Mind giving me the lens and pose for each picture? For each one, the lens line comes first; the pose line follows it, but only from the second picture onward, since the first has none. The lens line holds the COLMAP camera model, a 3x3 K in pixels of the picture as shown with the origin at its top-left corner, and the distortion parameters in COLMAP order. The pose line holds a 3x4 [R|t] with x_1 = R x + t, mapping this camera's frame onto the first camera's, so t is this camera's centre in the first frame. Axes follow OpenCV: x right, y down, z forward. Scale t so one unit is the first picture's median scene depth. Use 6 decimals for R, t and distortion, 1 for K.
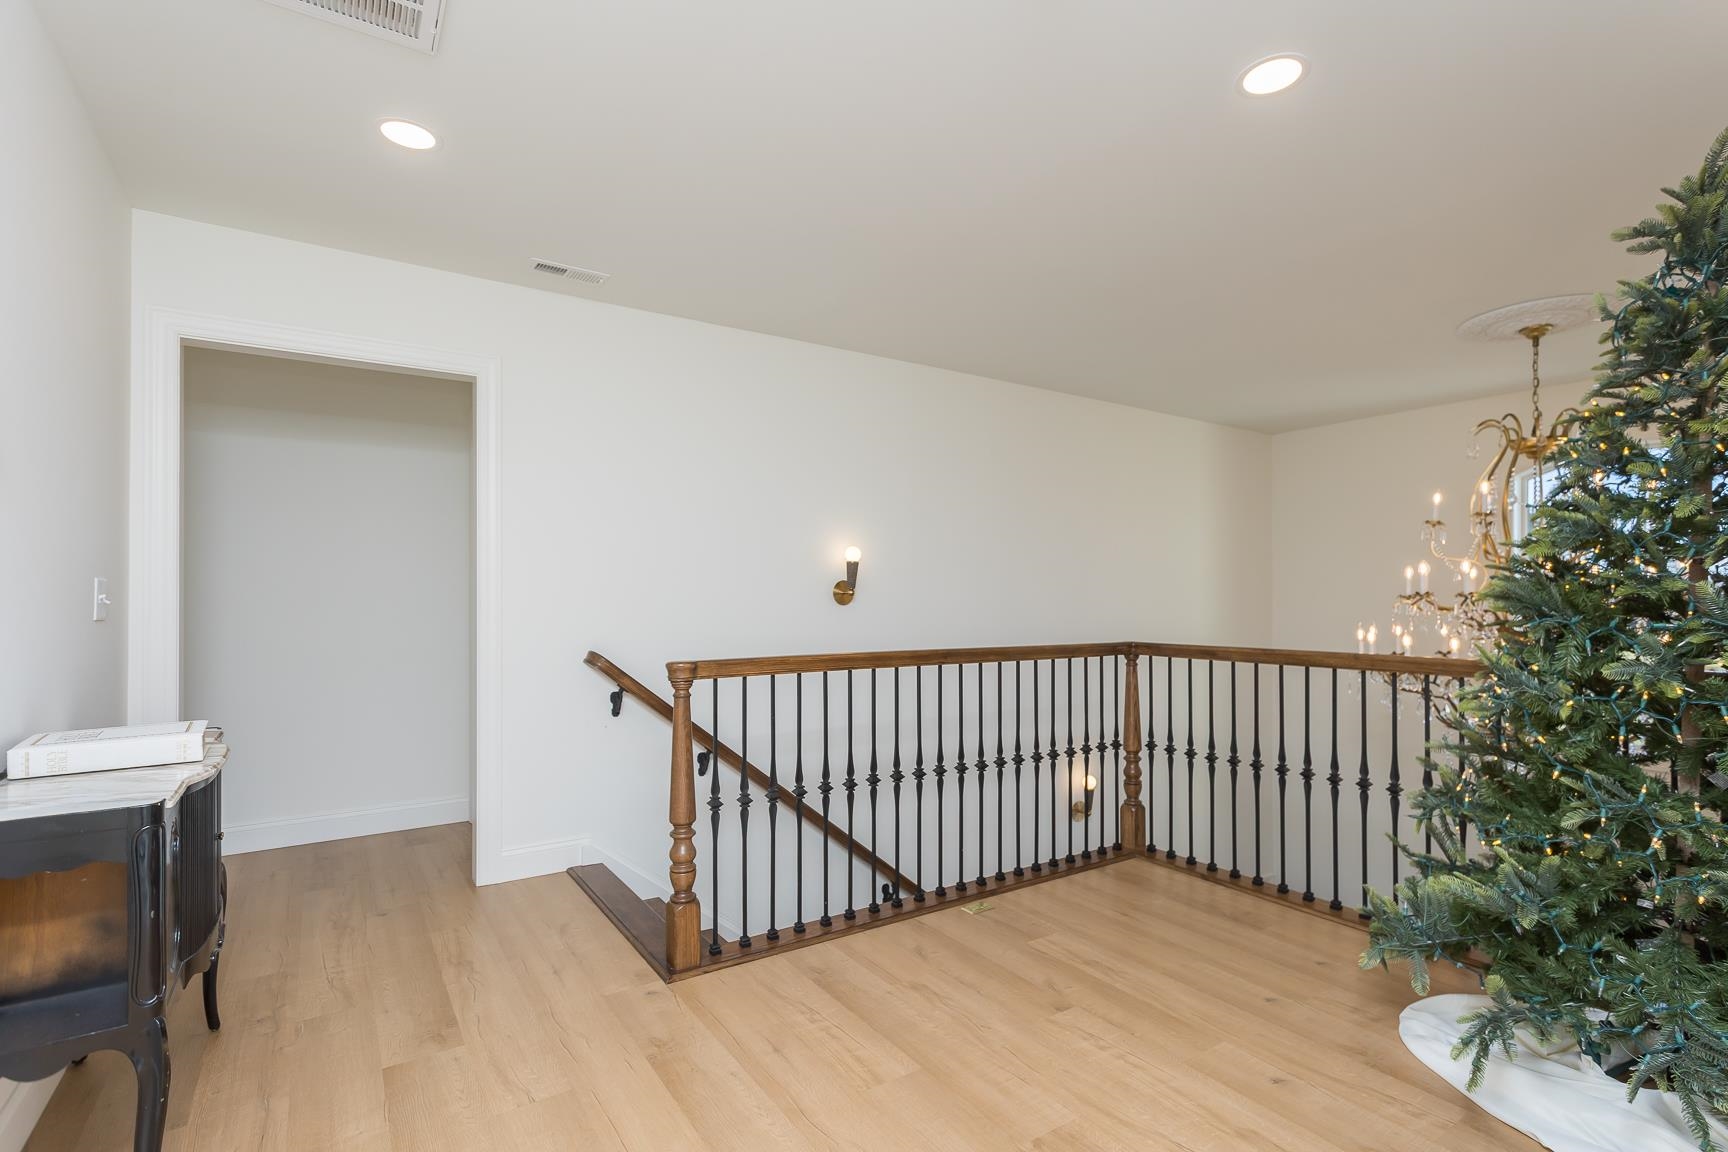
lens RADIAL K [[820.1, 0, 863.9], [0, 820.1, 594.2], [0, 0, 1]] dist [0.005263, 0.000695]
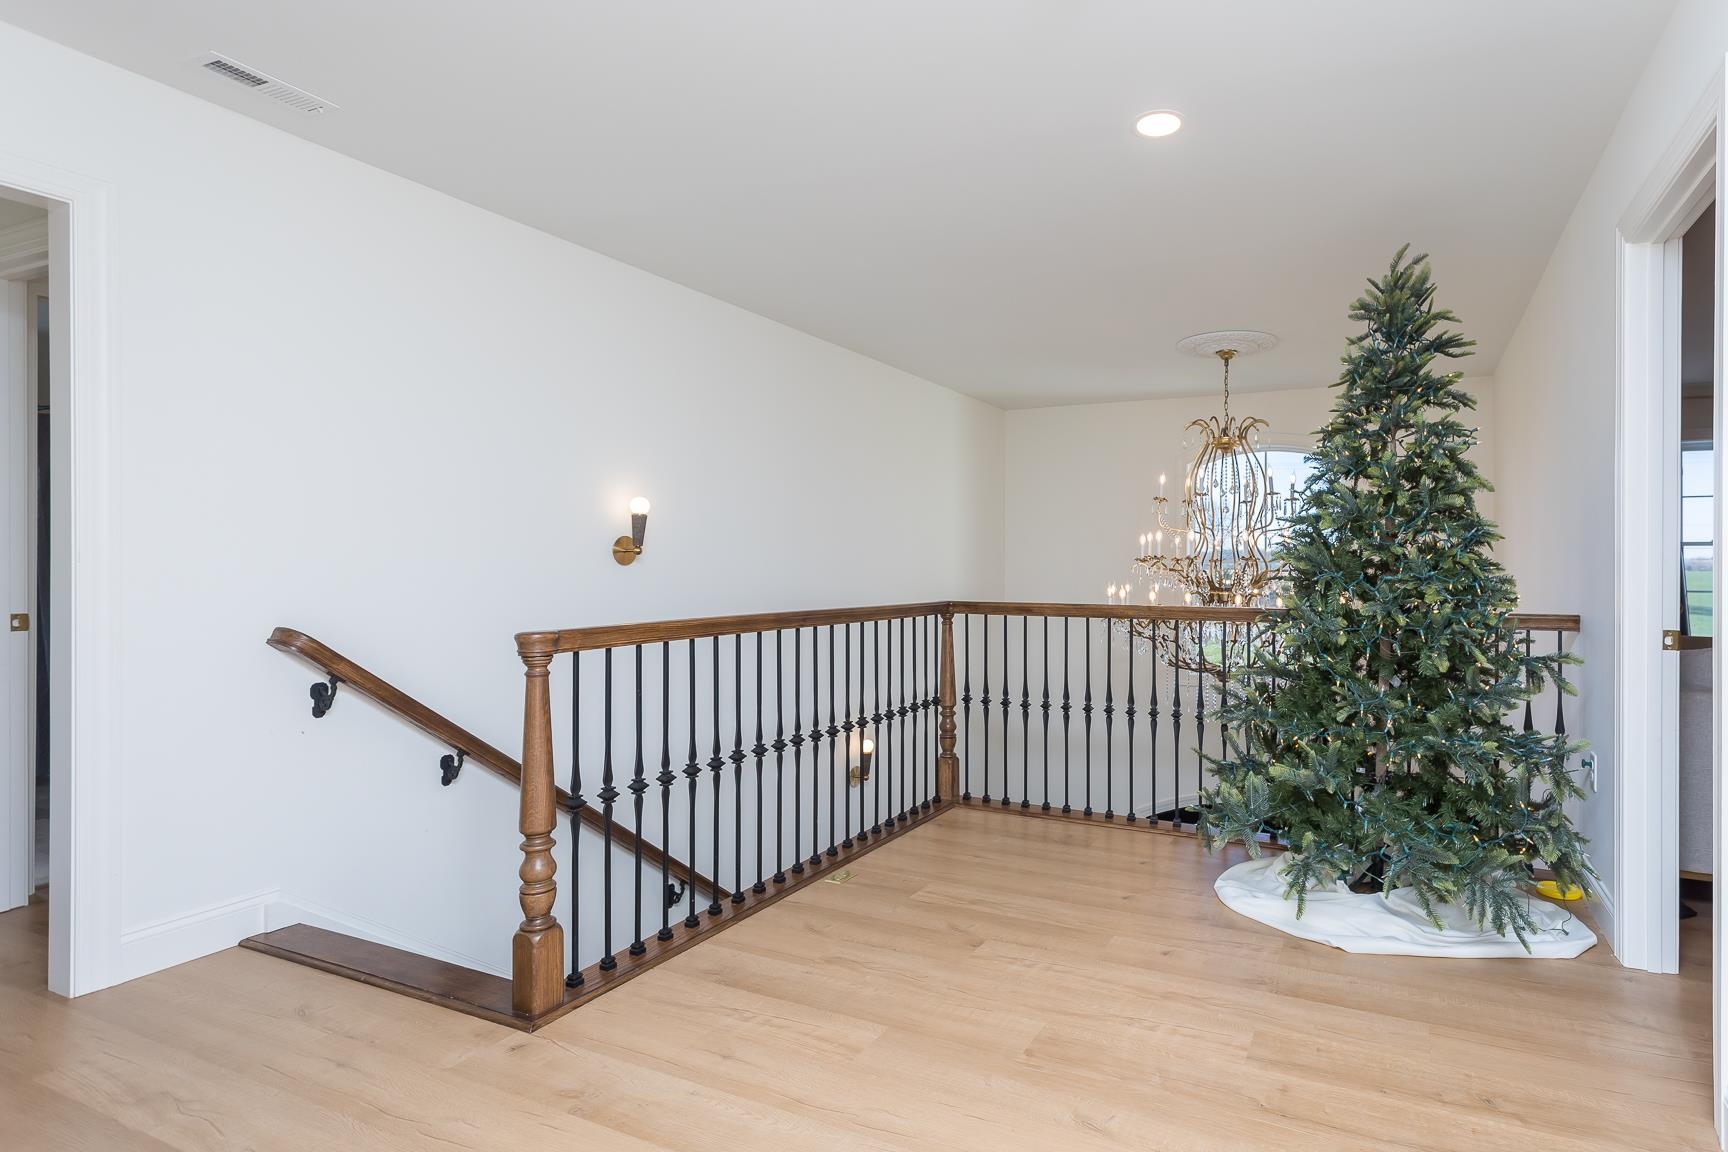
lens RADIAL K [[981.7, 0, 865.3], [0, 981.7, 566.9], [0, 0, 1]] dist [0.009063, 0.000010]
pose [[0.837812, 0.005449, 0.545932, -0.479474], [-0.008897, 0.999954, 0.003673, 0.012115], [-0.545887, -0.007935, 0.837821, 0.017595]]
